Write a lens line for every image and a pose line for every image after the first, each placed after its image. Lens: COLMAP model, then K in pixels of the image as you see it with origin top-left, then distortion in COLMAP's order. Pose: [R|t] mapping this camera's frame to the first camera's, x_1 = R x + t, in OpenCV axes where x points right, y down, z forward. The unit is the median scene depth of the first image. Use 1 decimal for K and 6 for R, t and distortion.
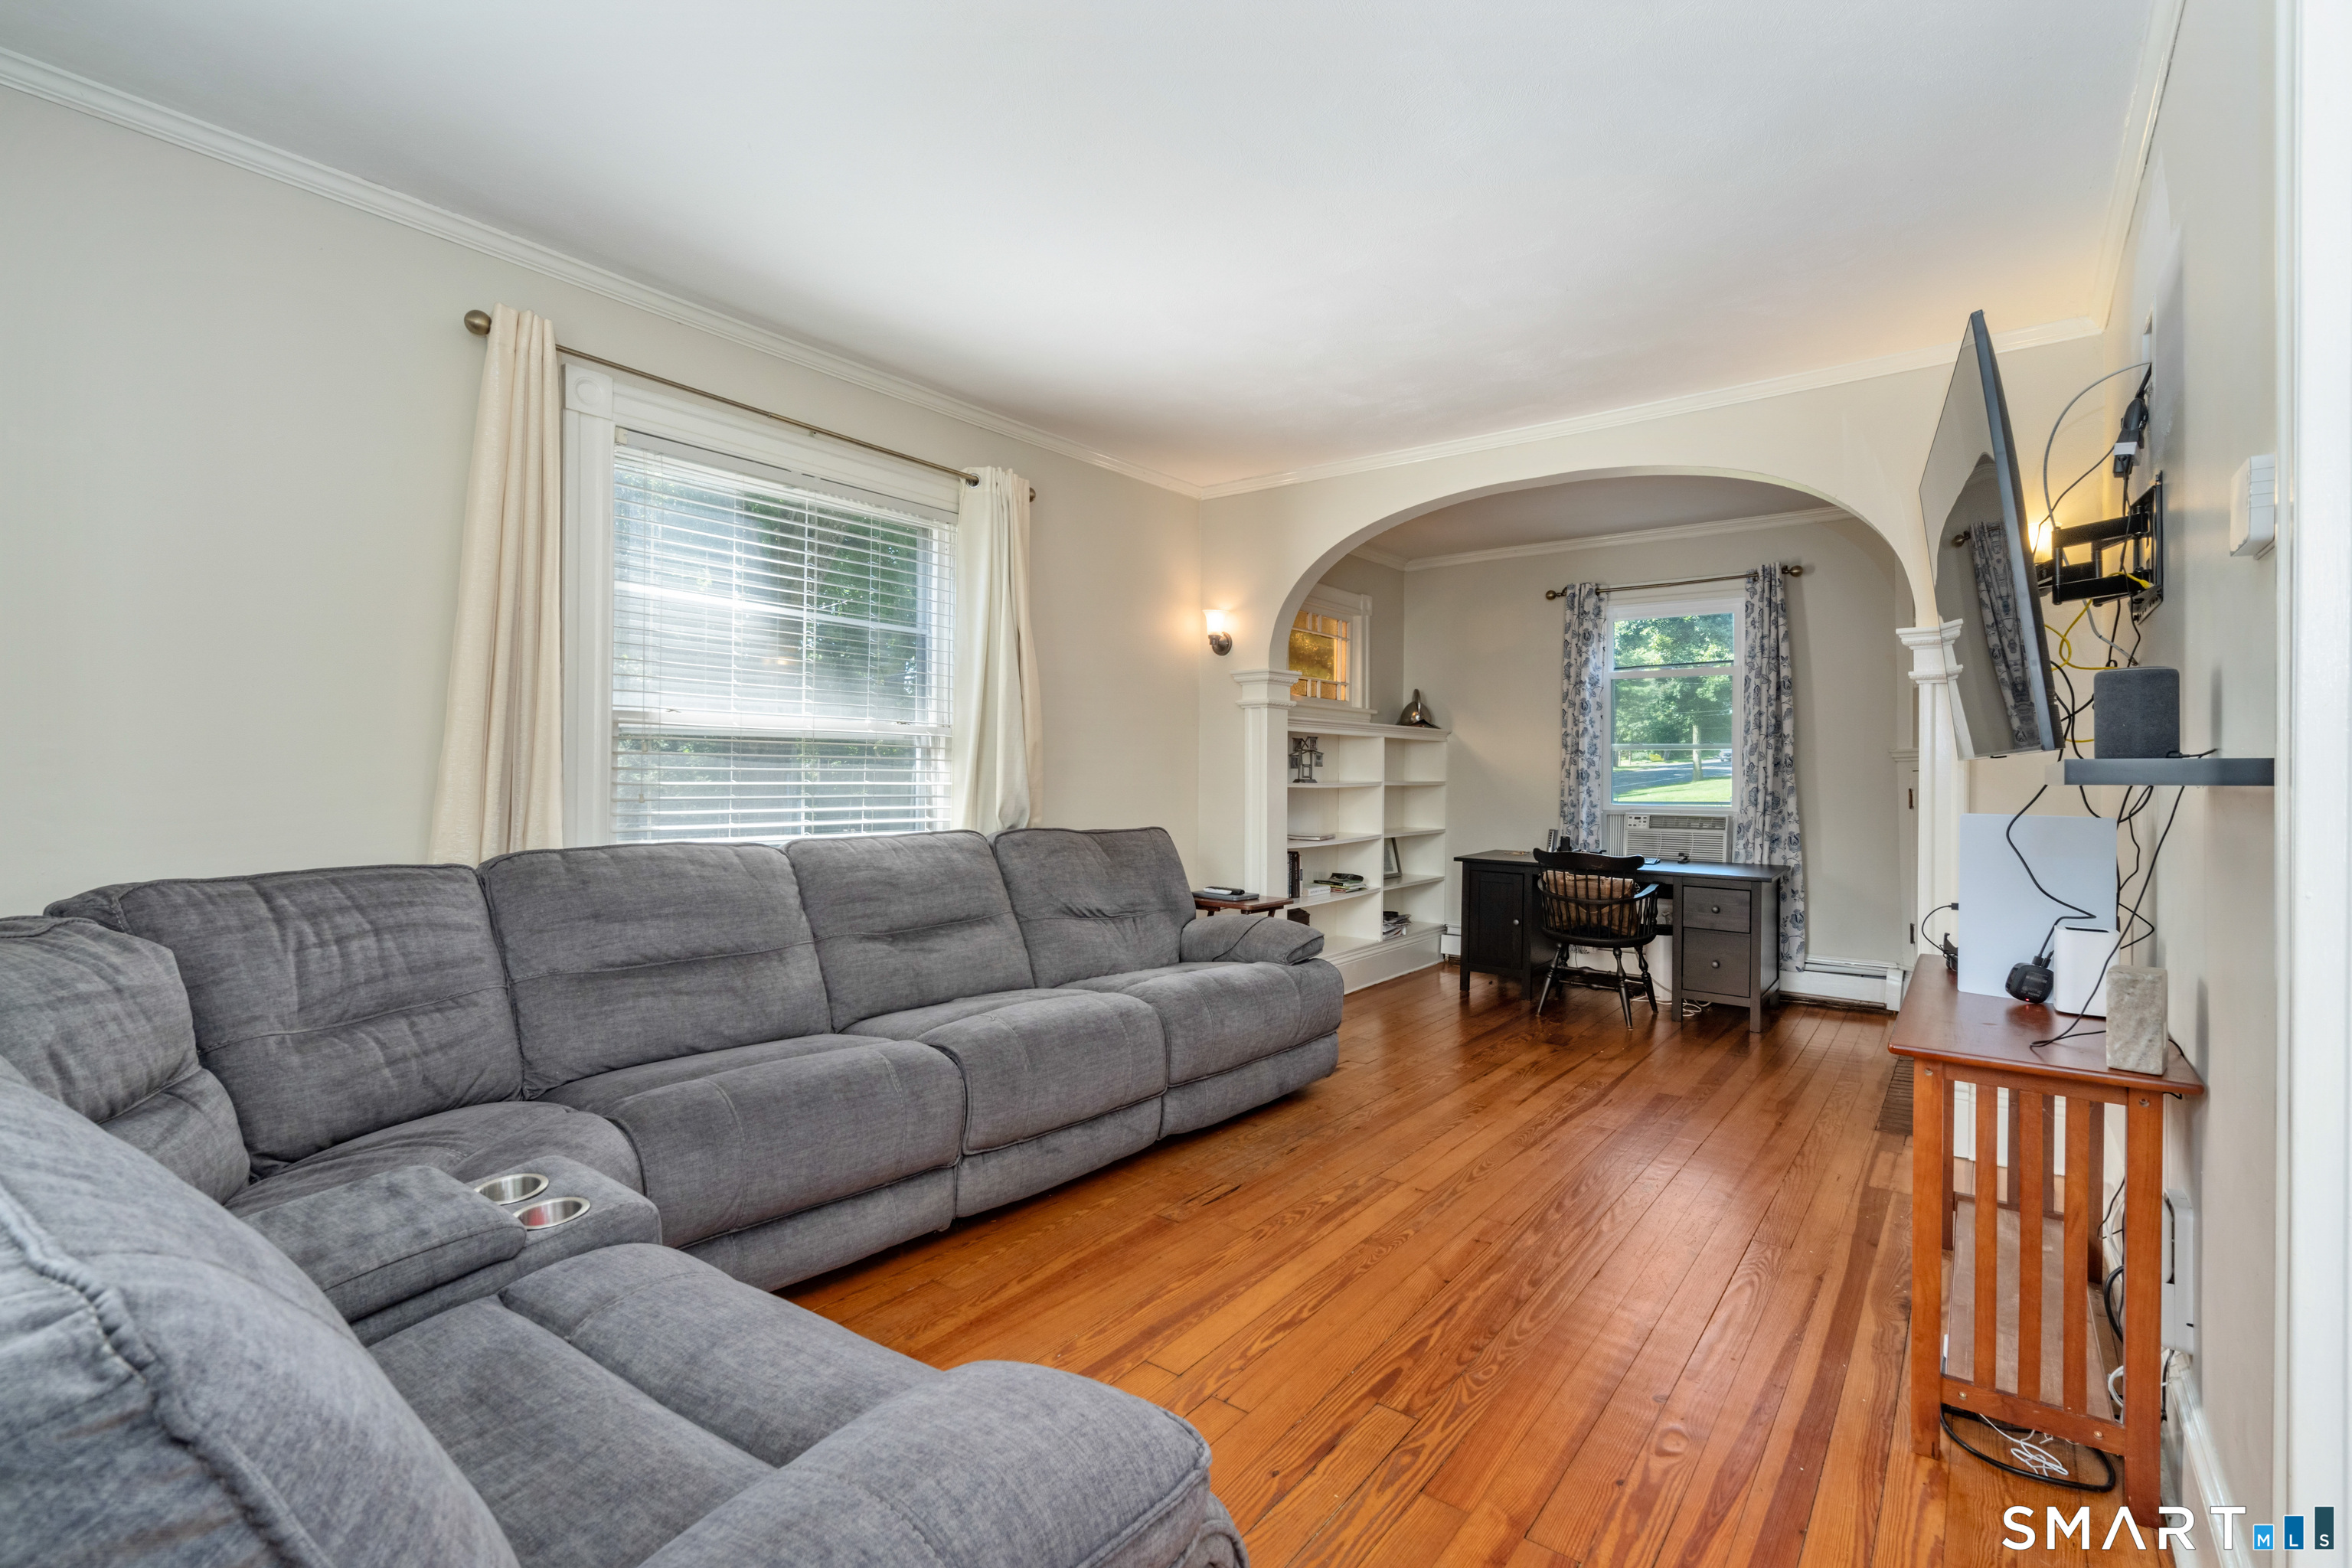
lens RADIAL K [[1077.2, 0, 1172.8], [0, 1077.2, 775.7], [0, 0, 1]] dist [0.001802, -0.000564]
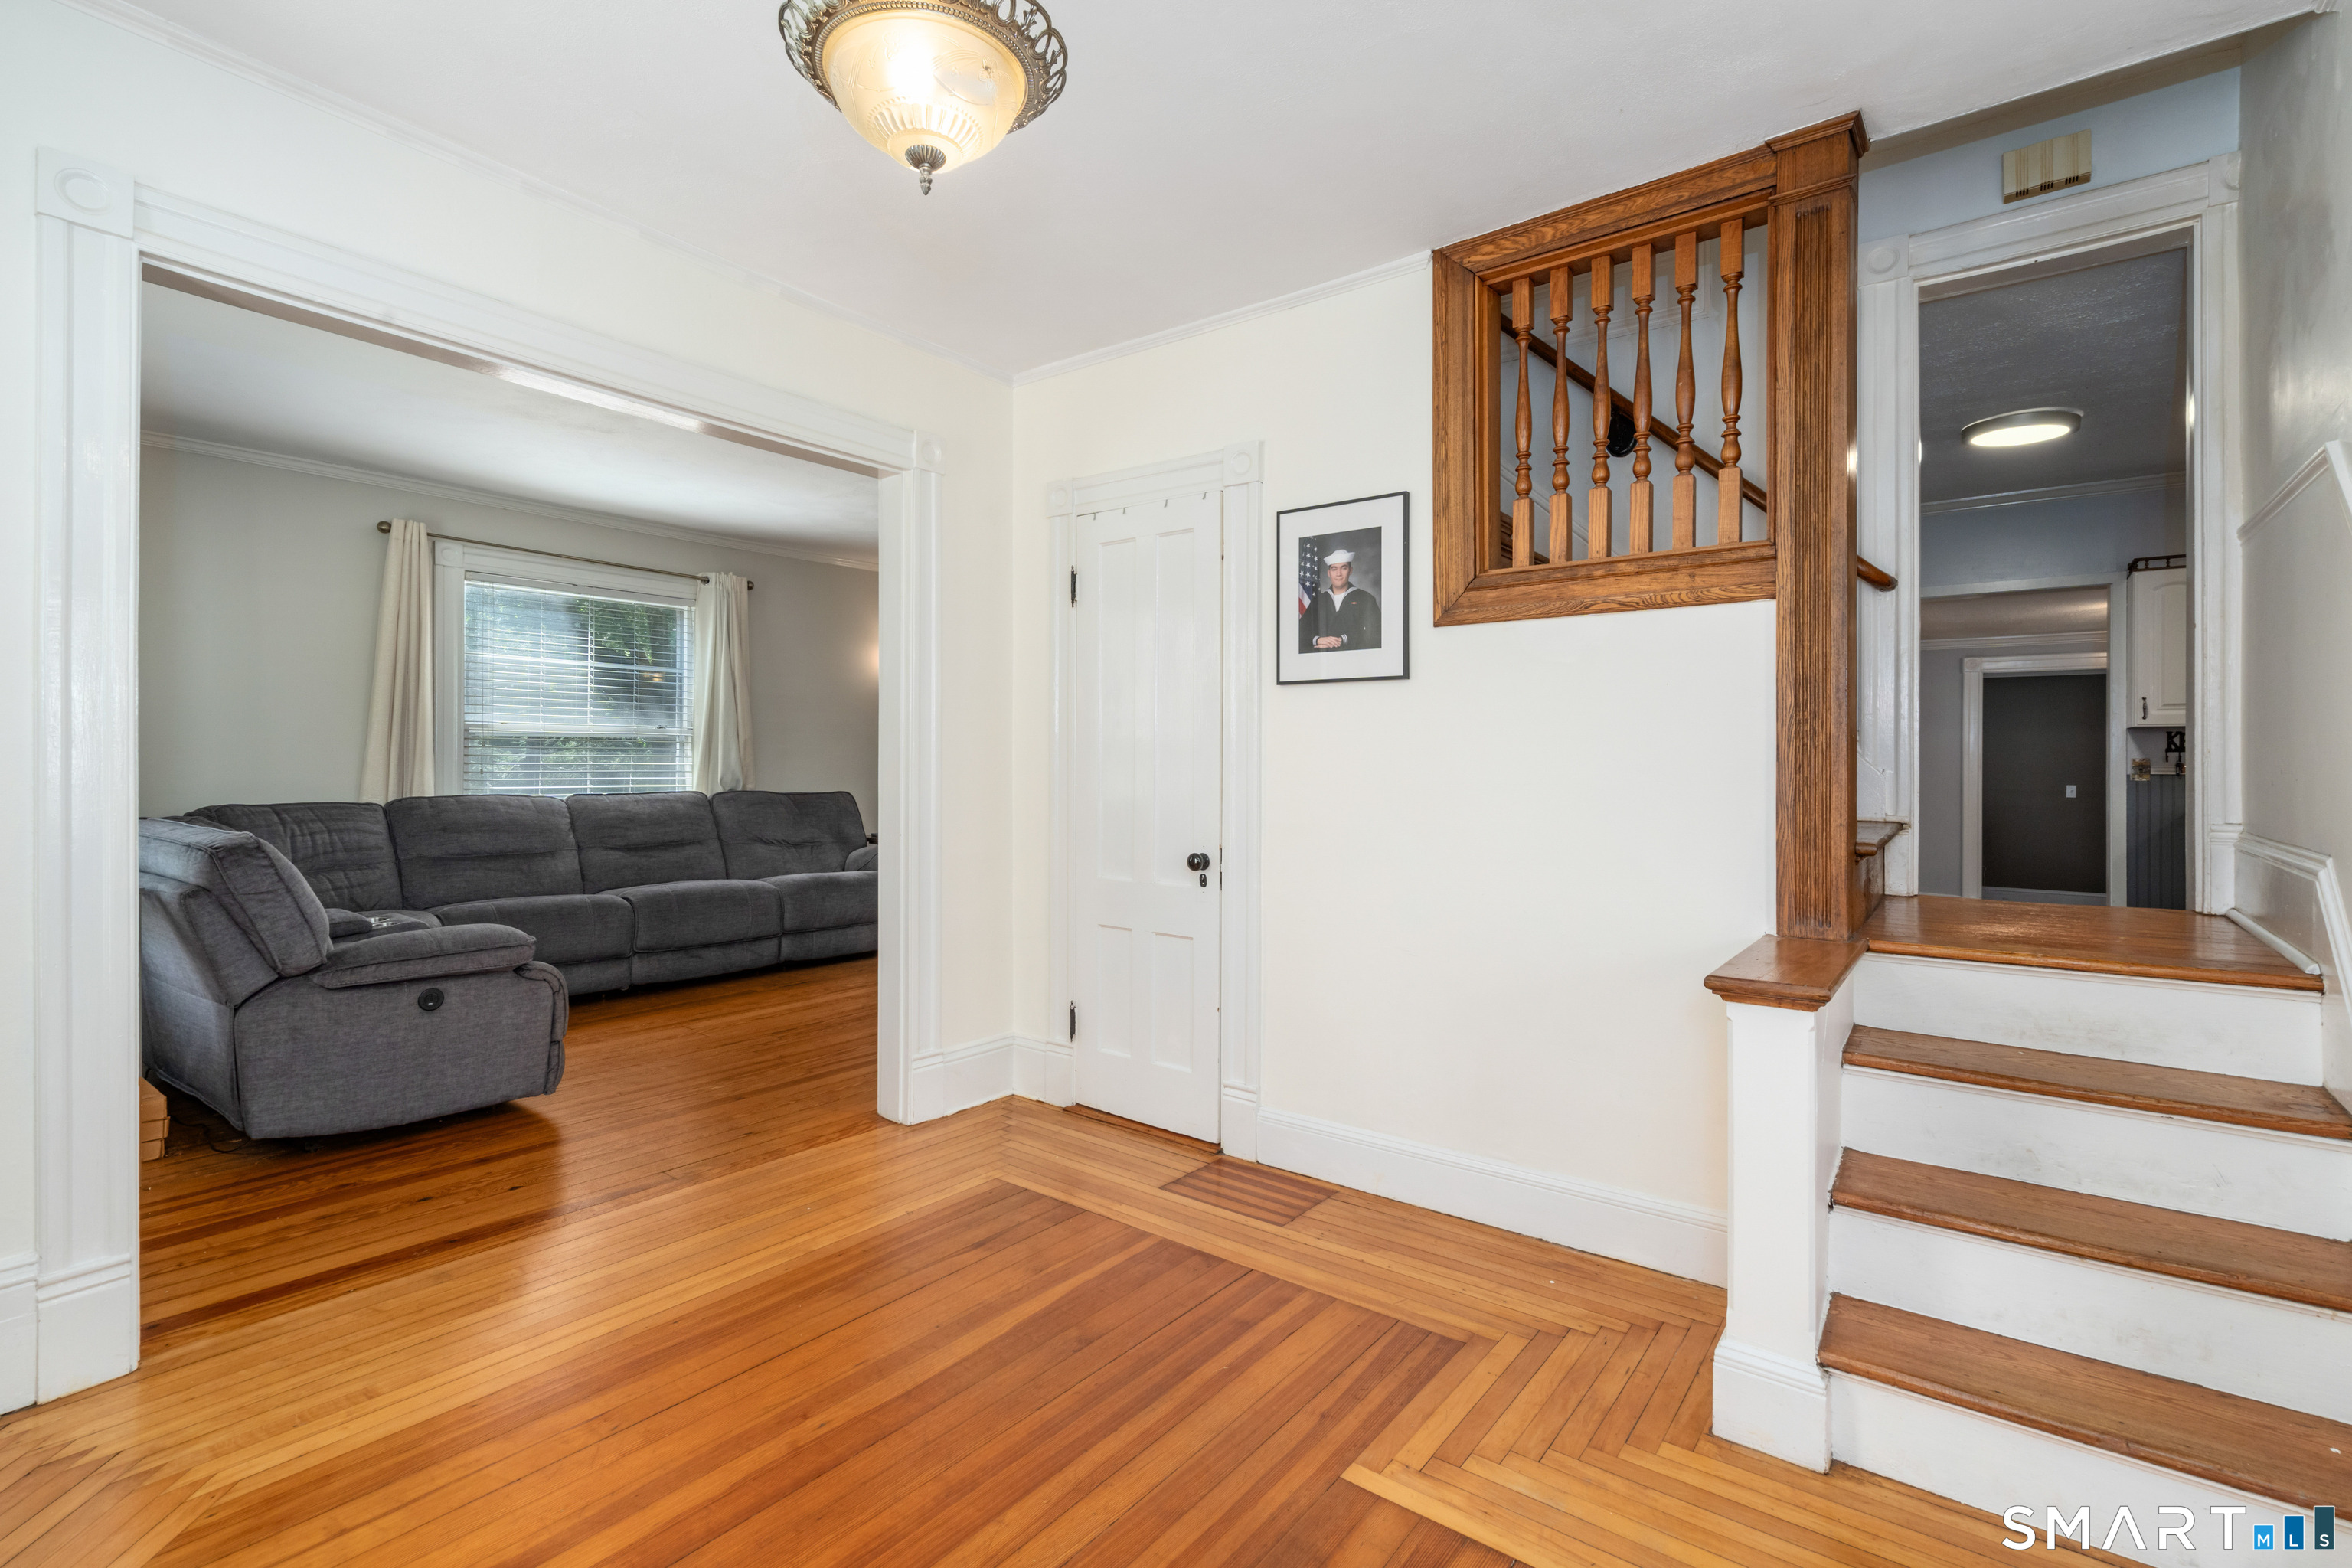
lens RADIAL K [[1077.2, 0, 1182.7], [0, 1077.2, 768.2], [0, 0, 1]] dist [0.001802, -0.000564]
pose [[0.999935, -0.003449, -0.010851, 0.764568], [0.003493, 0.999986, 0.003995, 0.013067], [0.010837, -0.004032, 0.999933, -0.875165]]
